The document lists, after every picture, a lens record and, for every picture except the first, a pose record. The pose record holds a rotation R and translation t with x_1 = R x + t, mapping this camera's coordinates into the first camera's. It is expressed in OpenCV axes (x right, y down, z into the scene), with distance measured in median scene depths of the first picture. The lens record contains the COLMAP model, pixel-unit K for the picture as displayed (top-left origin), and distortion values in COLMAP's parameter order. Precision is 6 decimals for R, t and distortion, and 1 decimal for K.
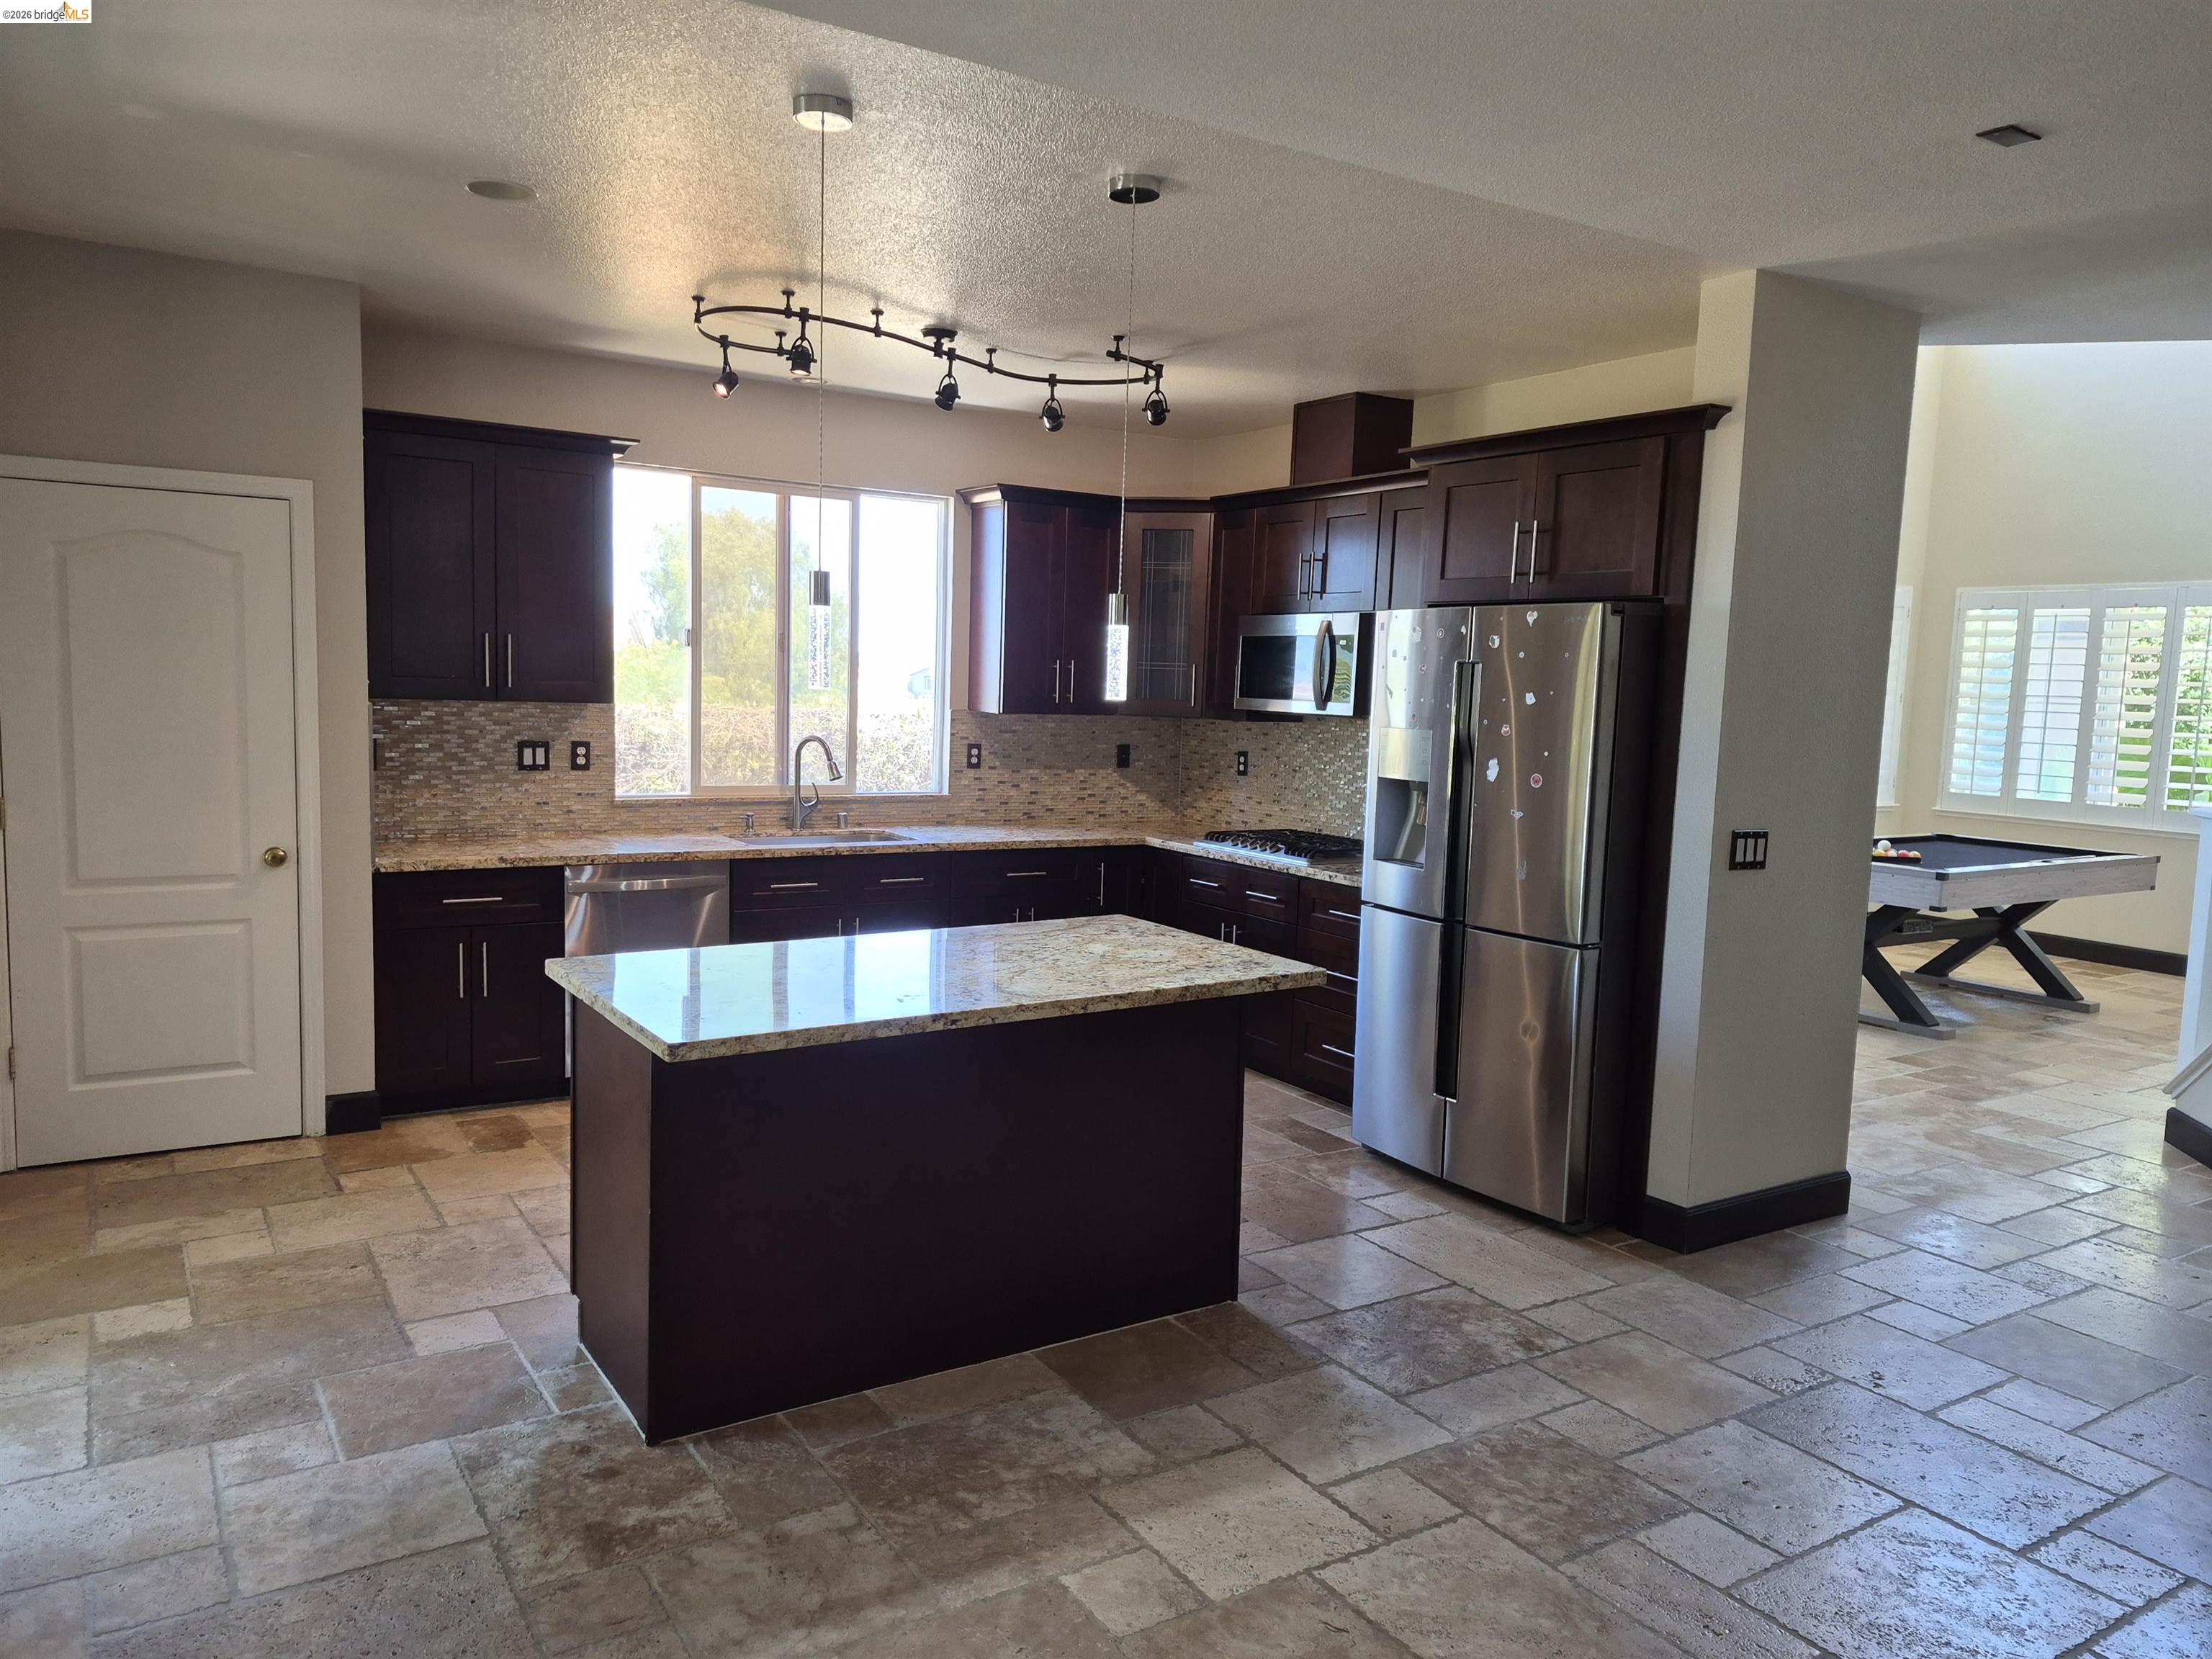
lens RADIAL K [[1547.1, 0, 1120.5], [0, 1547.1, 829.4], [0, 0, 1]] dist [0.050257, -0.033674]
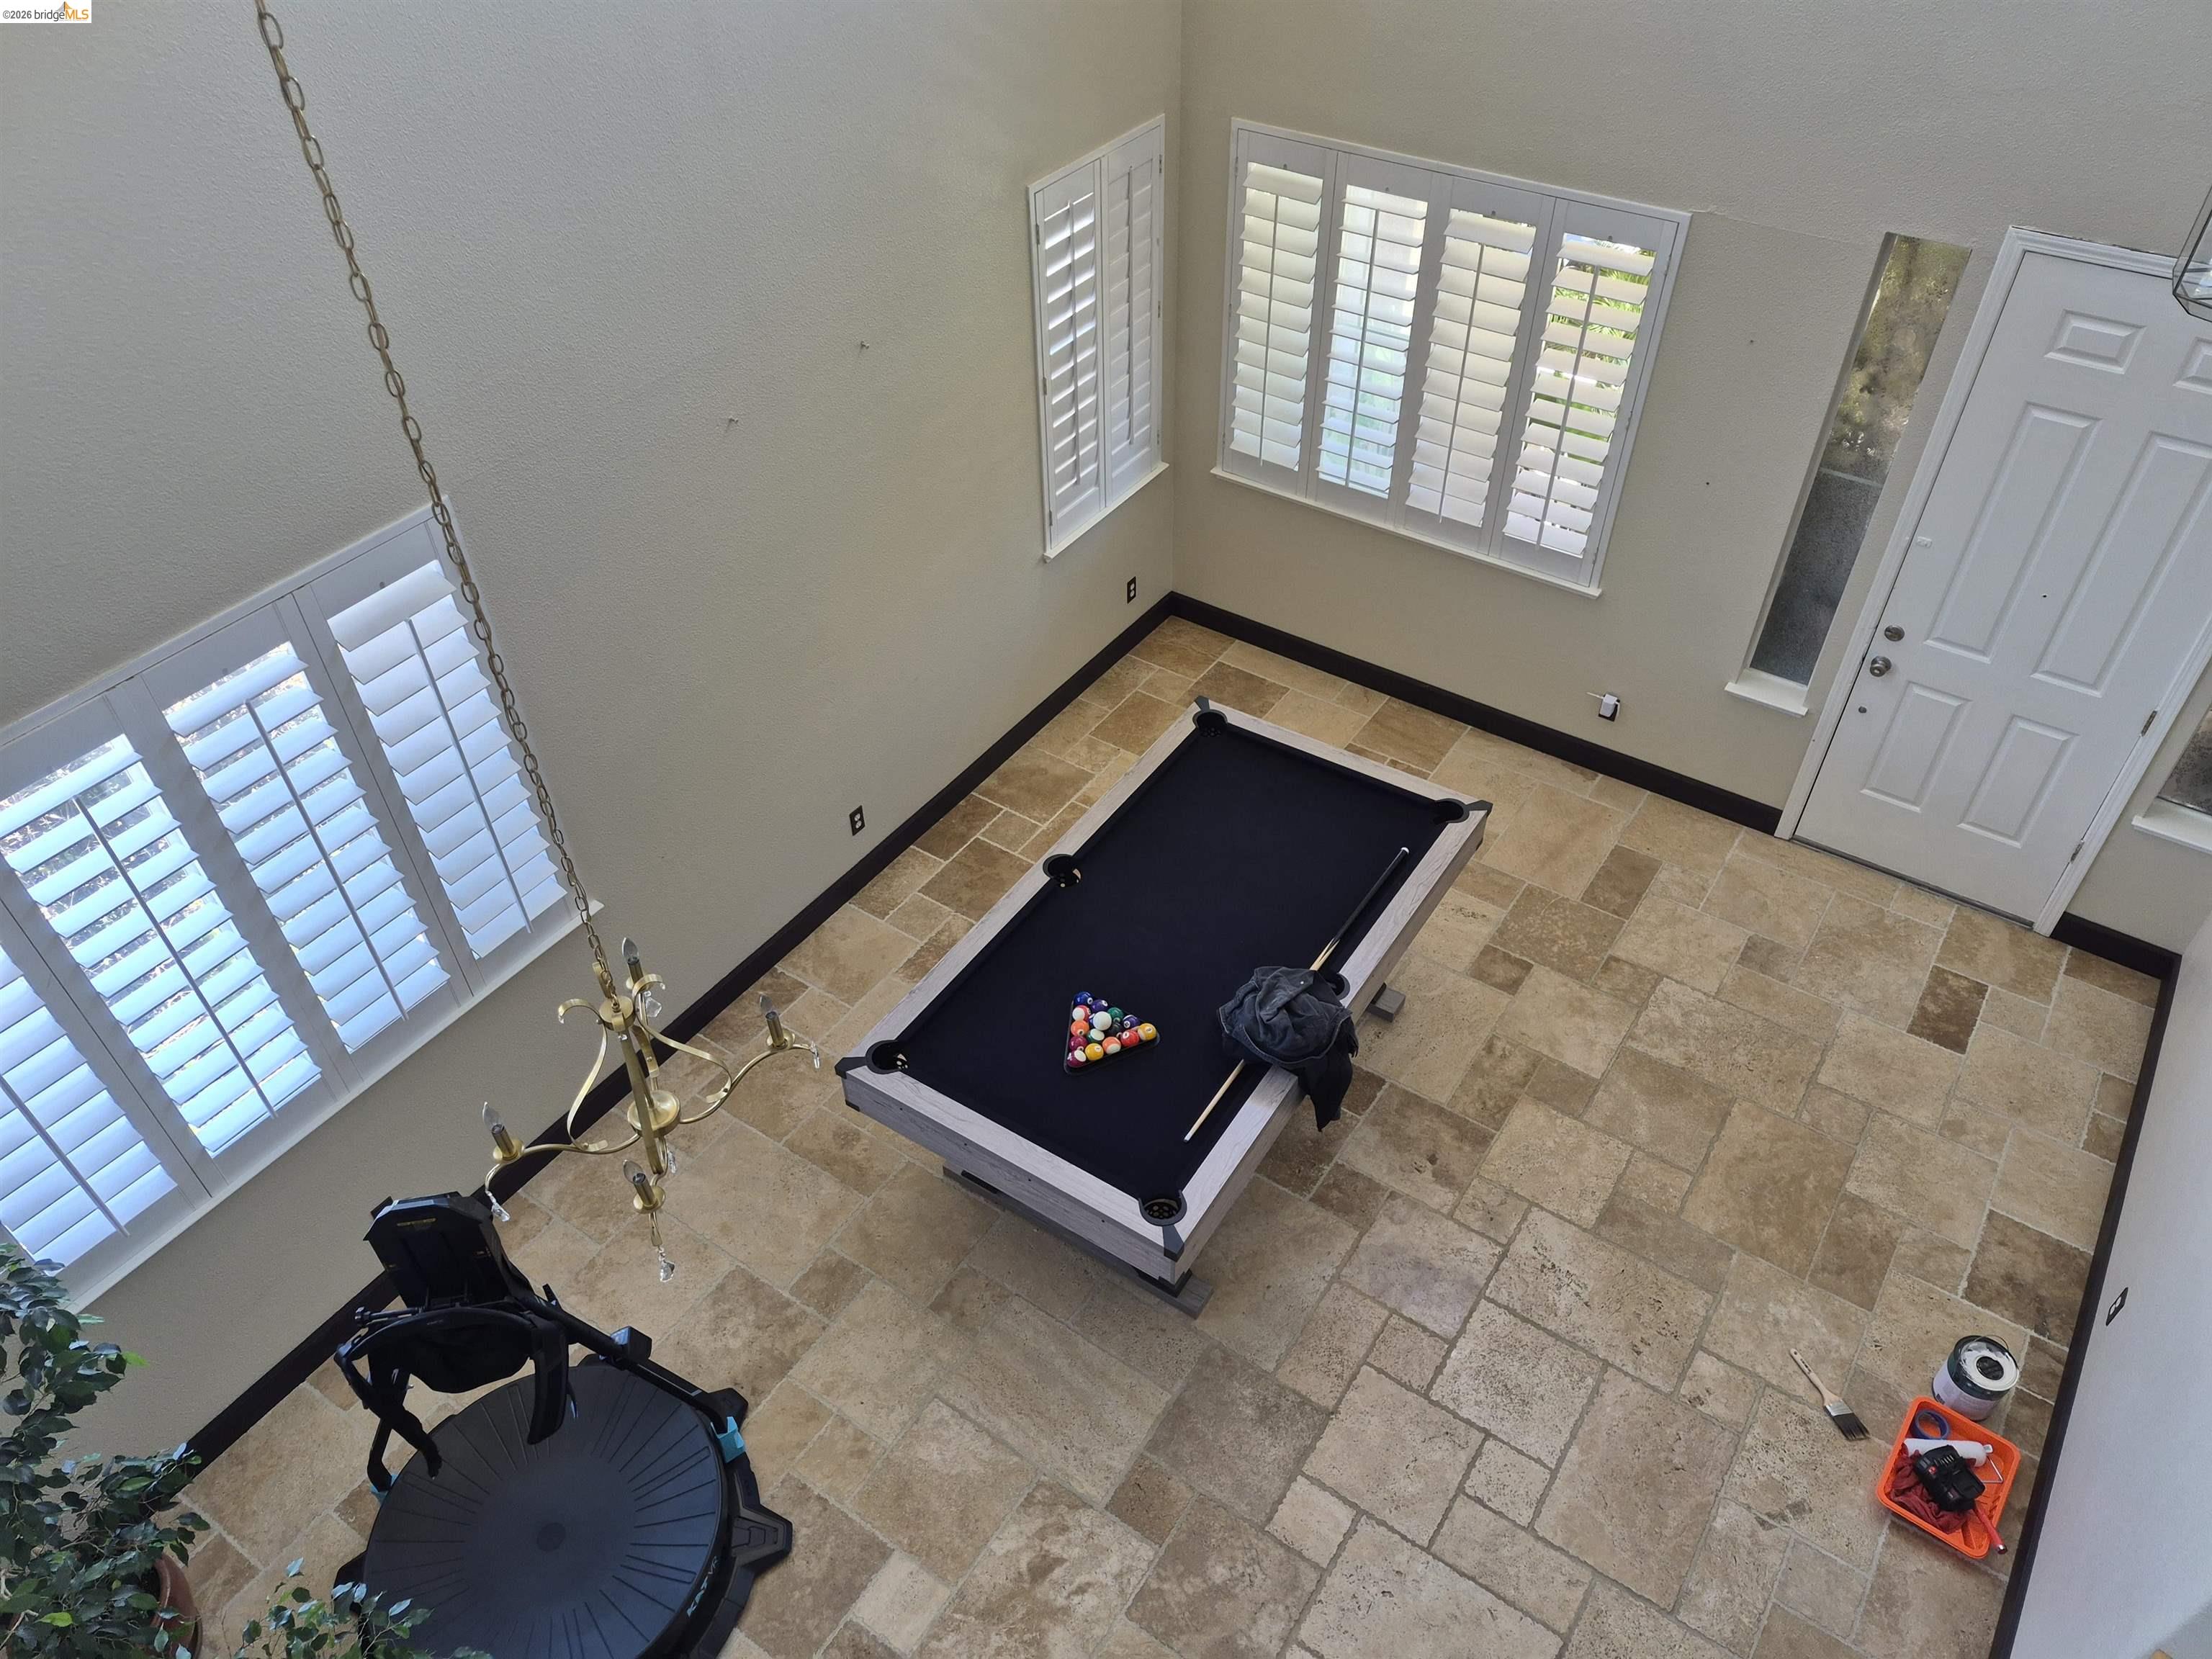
lens RADIAL K [[1547.1, 0, 1084.8], [0, 1547.1, 843.2], [0, 0, 1]] dist [0.050257, -0.033674]
pose [[0.925192, -0.297205, 0.235986, 0.284869], [0.091573, 0.778296, 0.621184, -0.325173], [-0.368286, -0.553104, 0.747289, 0.469966]]
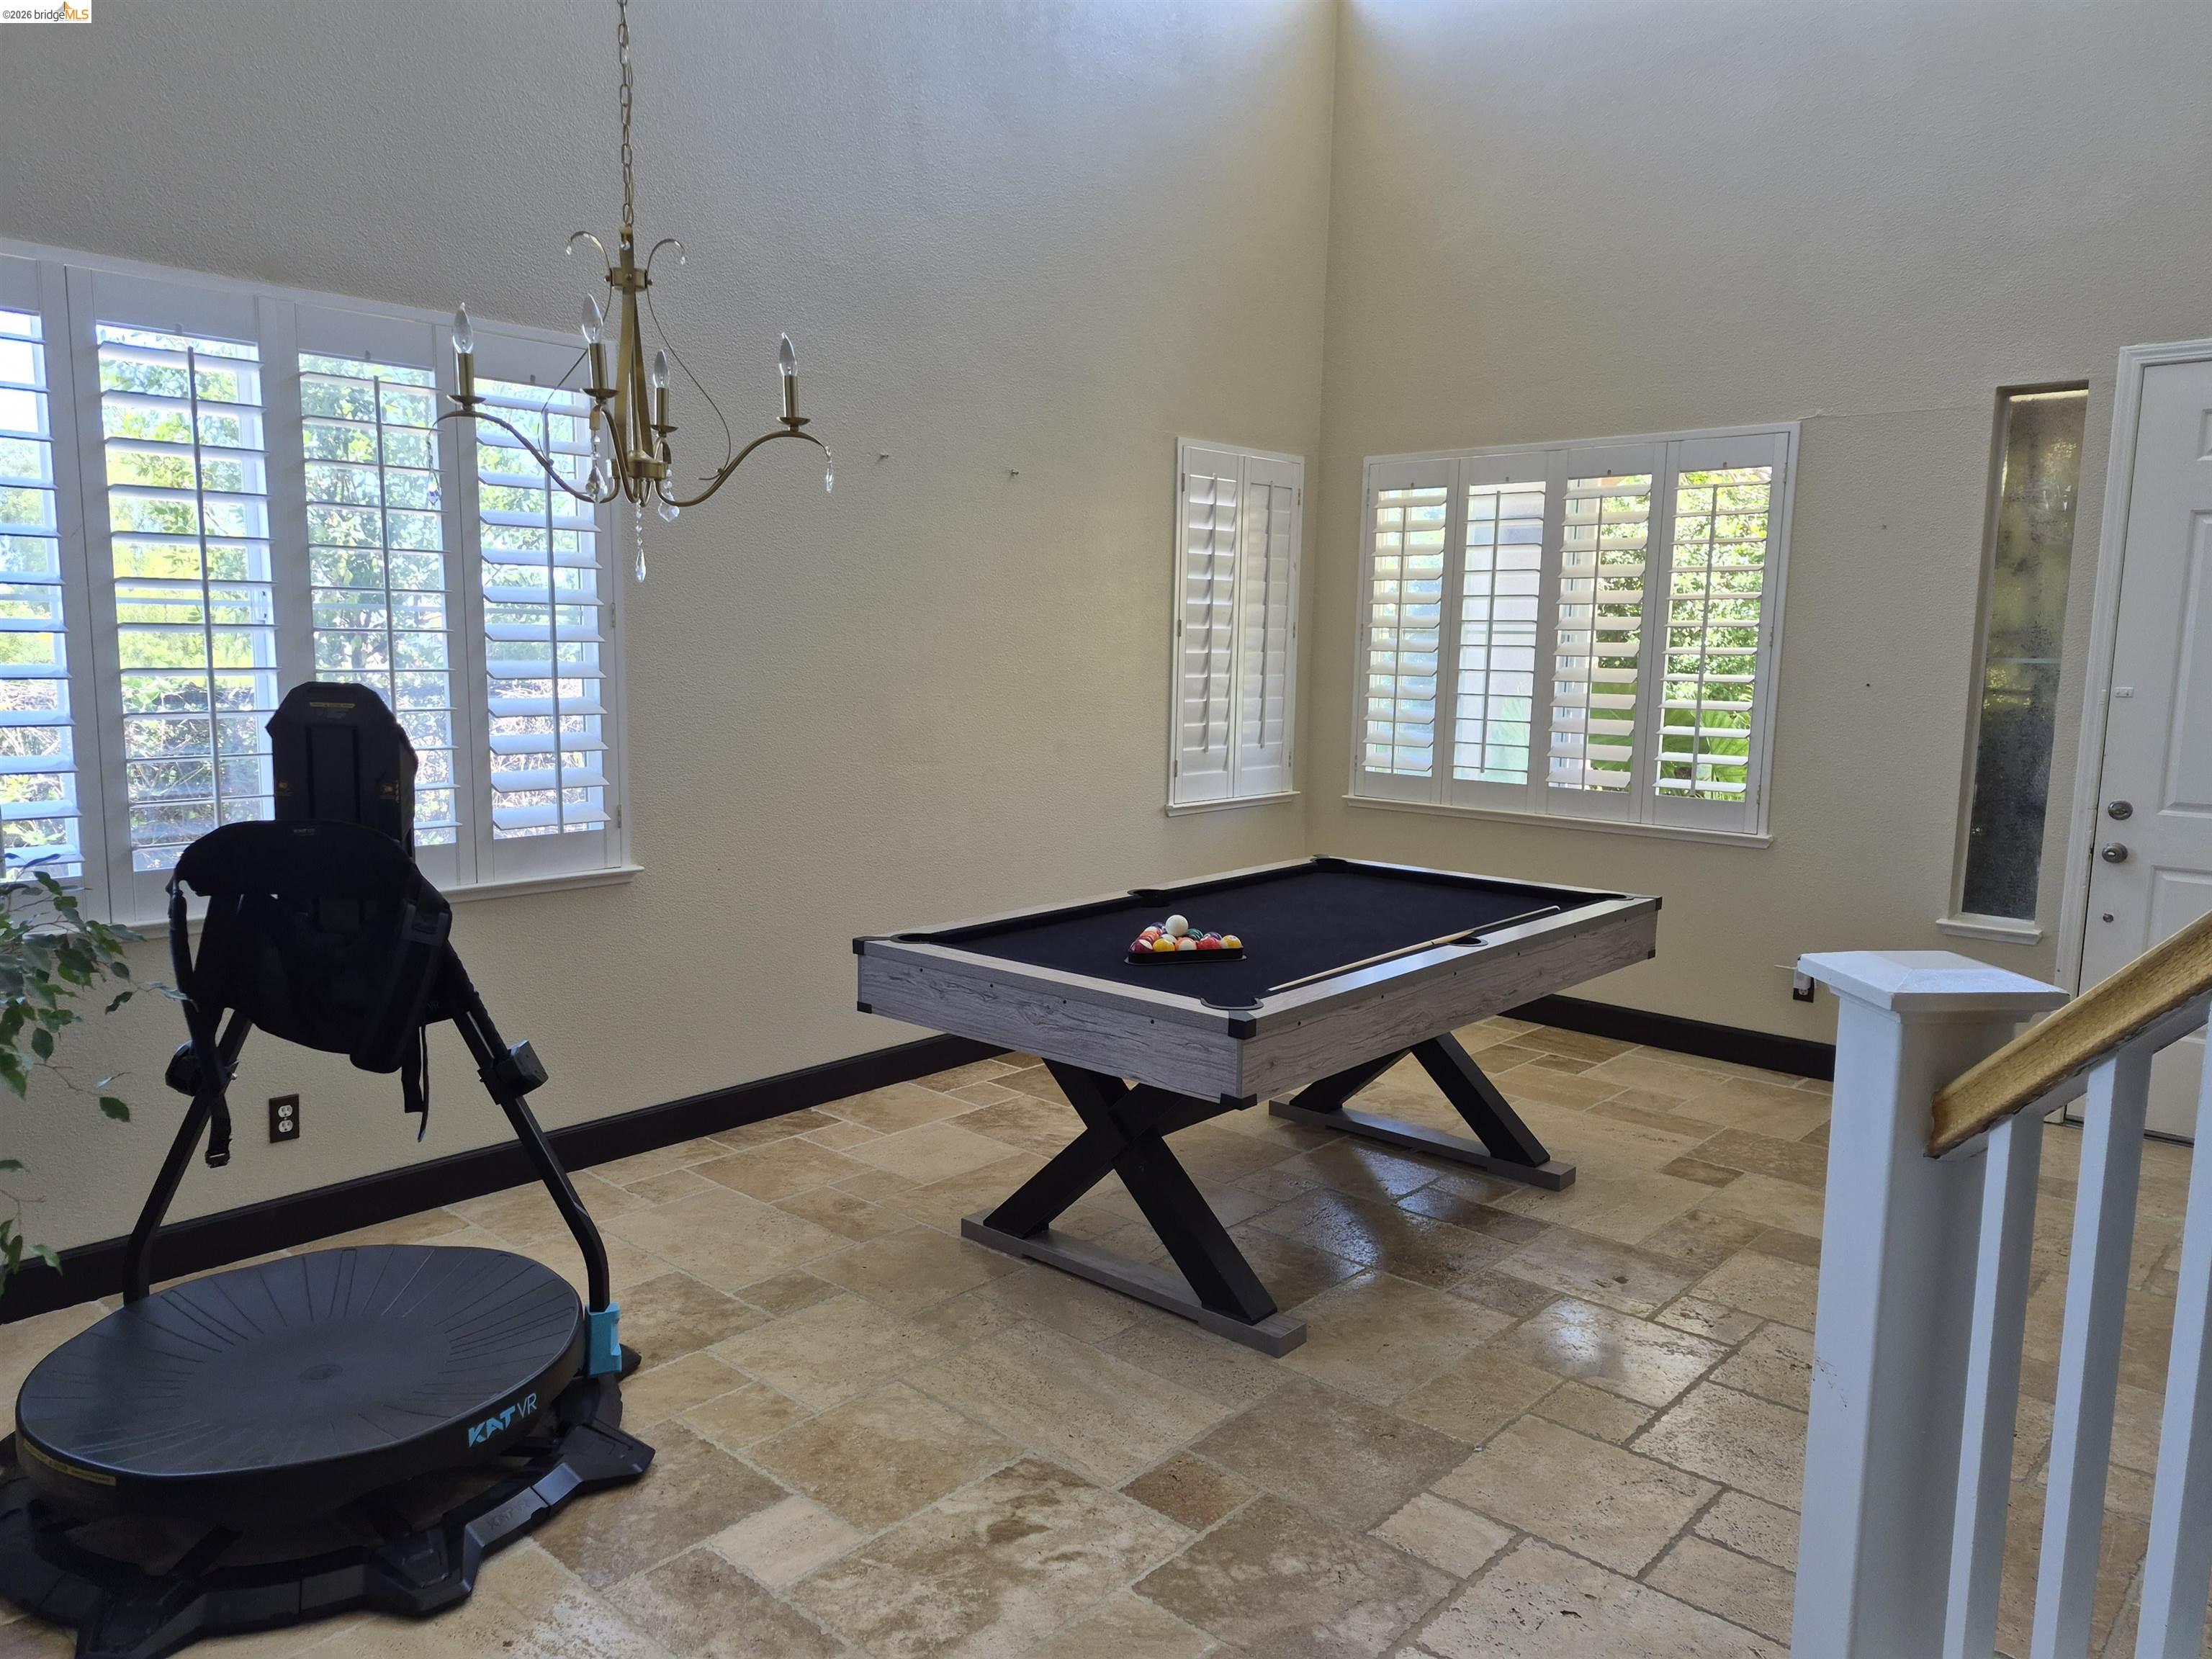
lens RADIAL K [[1547.1, 0, 1062.4], [0, 1547.1, 846.0], [0, 0, 1]] dist [0.050257, -0.033674]
pose [[0.970727, -0.053761, 0.234090, 0.266979], [0.043739, 0.997899, 0.047800, -0.031064], [-0.236168, -0.036162, 0.971039, 0.420100]]
